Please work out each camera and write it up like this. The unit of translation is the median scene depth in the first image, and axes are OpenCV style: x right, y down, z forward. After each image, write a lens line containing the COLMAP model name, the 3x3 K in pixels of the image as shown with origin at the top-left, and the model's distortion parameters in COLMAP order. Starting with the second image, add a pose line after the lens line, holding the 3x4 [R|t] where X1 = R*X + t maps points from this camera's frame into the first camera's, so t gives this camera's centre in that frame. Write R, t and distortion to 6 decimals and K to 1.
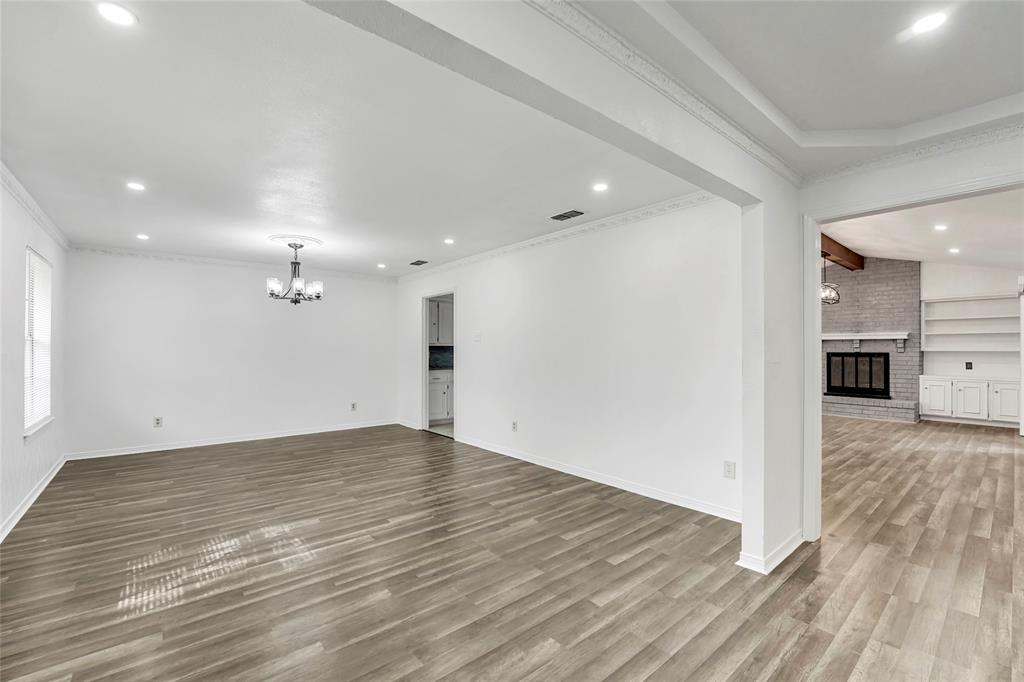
lens RADIAL K [[449.2, 0, 511.1], [0, 449.2, 349.1], [0, 0, 1]] dist [-0.023355, 0.000832]
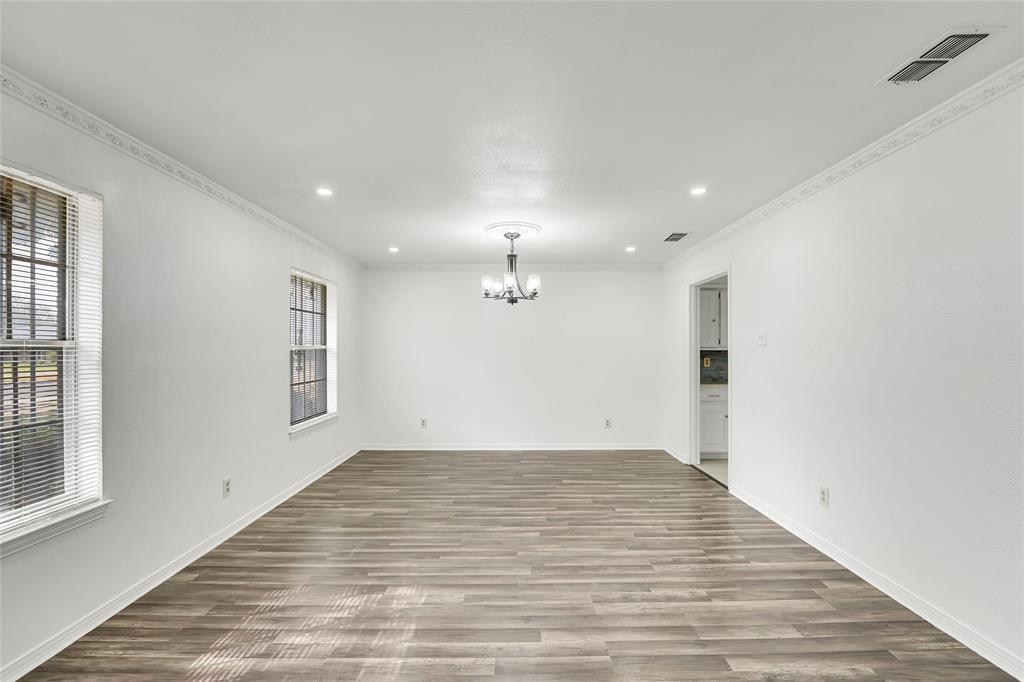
lens RADIAL K [[449.2, 0, 511.1], [0, 449.2, 349.1], [0, 0, 1]] dist [-0.023355, 0.000832]
pose [[0.765244, -0.001168, -0.643740, 0.078572], [0.002507, 0.999996, 0.001165, -0.018411], [0.643736, -0.002505, 0.765244, 0.393640]]
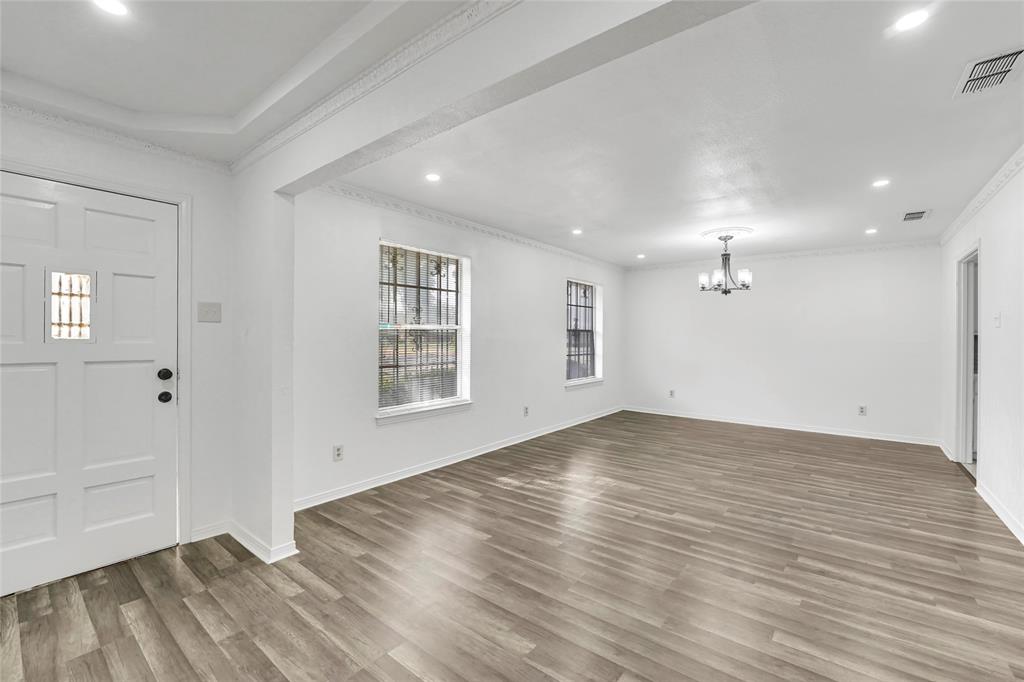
lens RADIAL K [[435.5, 0, 511.3], [0, 435.5, 339.3], [0, 0, 1]] dist [-0.011609, 0.000032]
pose [[0.192023, 0.009170, -0.981348, 0.470019], [-0.005818, 0.999949, 0.008206, -0.003414], [0.981373, 0.004134, 0.192066, 0.370741]]
